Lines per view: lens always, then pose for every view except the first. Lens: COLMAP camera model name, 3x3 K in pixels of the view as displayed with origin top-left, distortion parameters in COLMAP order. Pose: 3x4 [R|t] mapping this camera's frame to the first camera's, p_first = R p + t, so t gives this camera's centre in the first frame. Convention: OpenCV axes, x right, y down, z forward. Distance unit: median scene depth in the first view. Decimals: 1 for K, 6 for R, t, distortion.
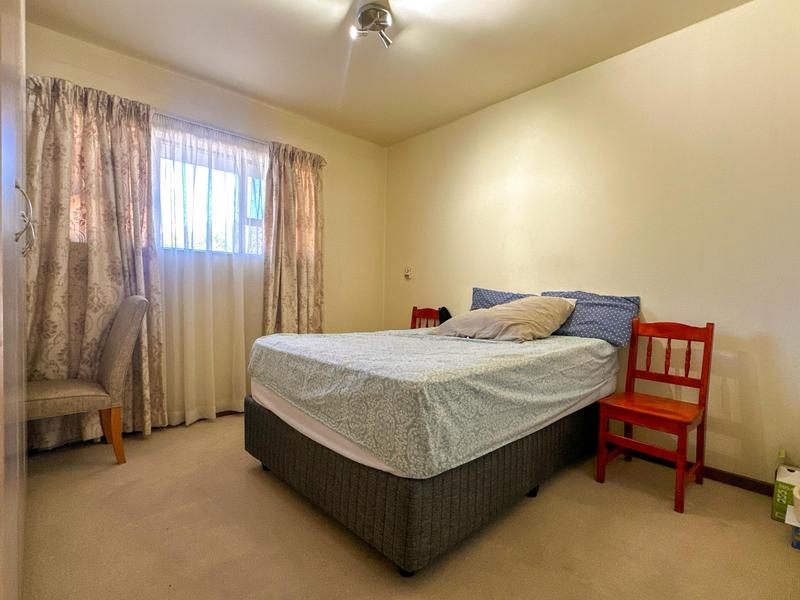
lens RADIAL K [[398.9, 0, 382.2], [0, 398.9, 295.1], [0, 0, 1]] dist [0.001358, -0.000258]
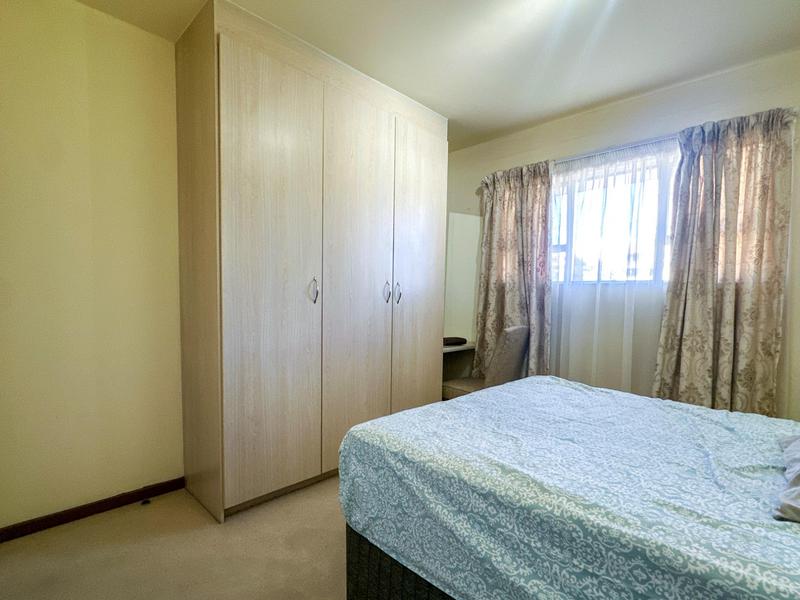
lens RADIAL K [[398.9, 0, 382.2], [0, 398.9, 295.1], [0, 0, 1]] dist [0.001358, -0.000258]
pose [[0.037236, -0.019064, -0.999125, 0.551630], [-0.015217, 0.999691, -0.019642, -0.057385], [0.999191, 0.015935, 0.036934, 0.490904]]
